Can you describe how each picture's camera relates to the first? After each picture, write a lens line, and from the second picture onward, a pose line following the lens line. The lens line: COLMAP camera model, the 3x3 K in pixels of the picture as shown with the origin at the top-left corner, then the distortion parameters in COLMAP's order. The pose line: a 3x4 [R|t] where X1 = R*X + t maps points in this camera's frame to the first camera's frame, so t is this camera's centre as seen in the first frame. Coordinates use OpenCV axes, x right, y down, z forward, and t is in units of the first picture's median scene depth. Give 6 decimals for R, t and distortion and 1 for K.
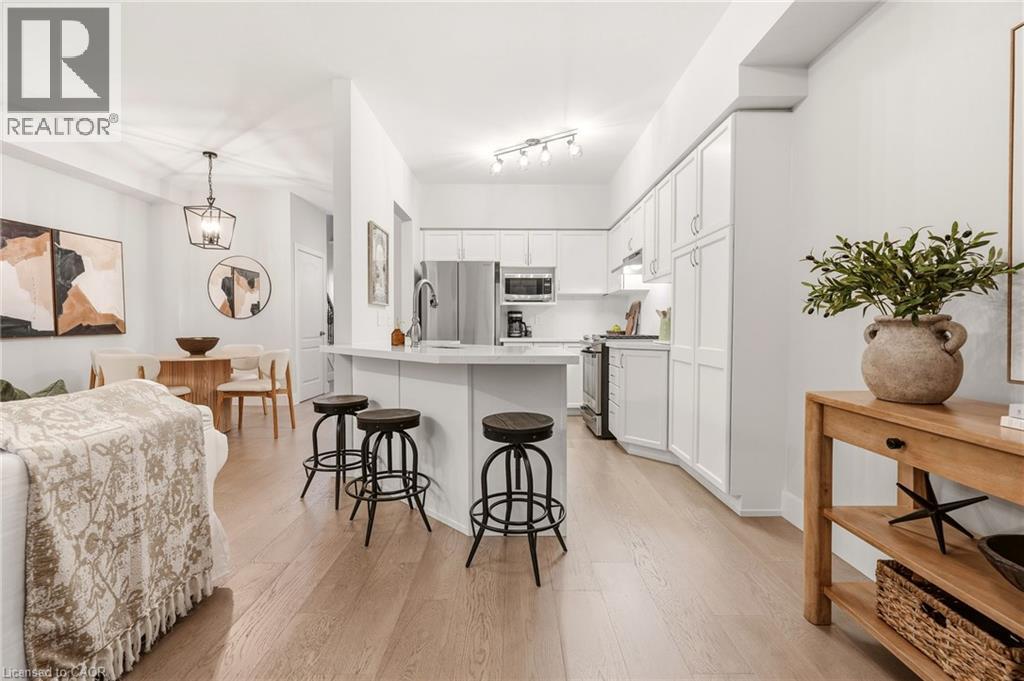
lens RADIAL K [[458.3, 0, 509.2], [0, 458.3, 338.4], [0, 0, 1]] dist [-0.009649, 0.004293]
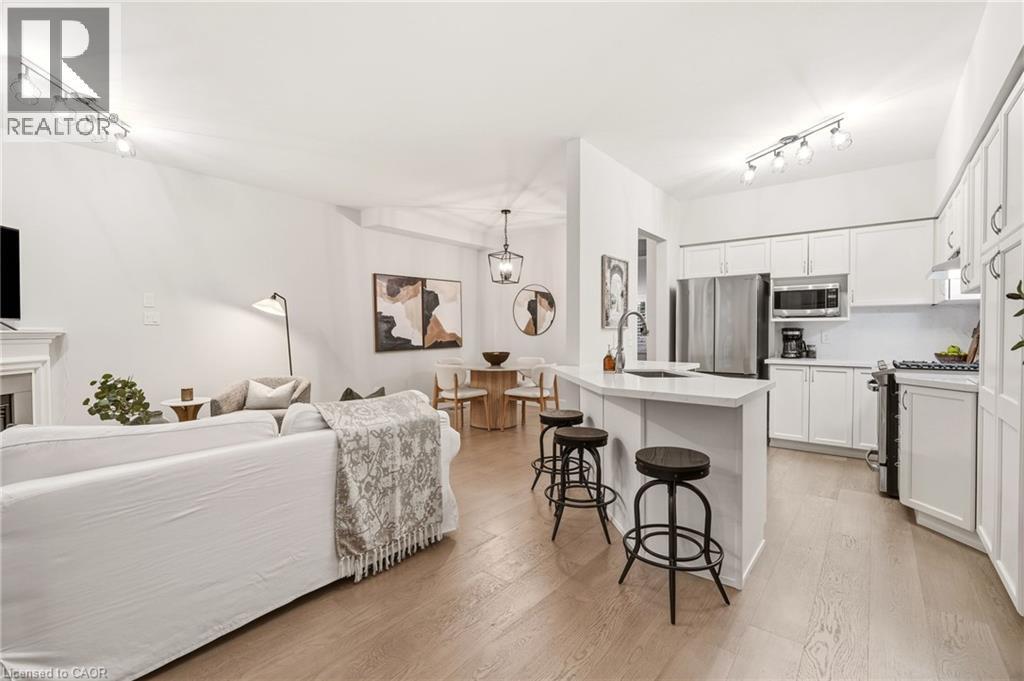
lens RADIAL K [[458.3, 0, 509.2], [0, 458.3, 339.2], [0, 0, 1]] dist [-0.009649, 0.004293]
pose [[0.783114, 0.007856, -0.621829, 0.168575], [-0.014259, 0.999884, -0.005325, -0.032715], [0.621715, 0.013037, 0.783135, -0.011579]]
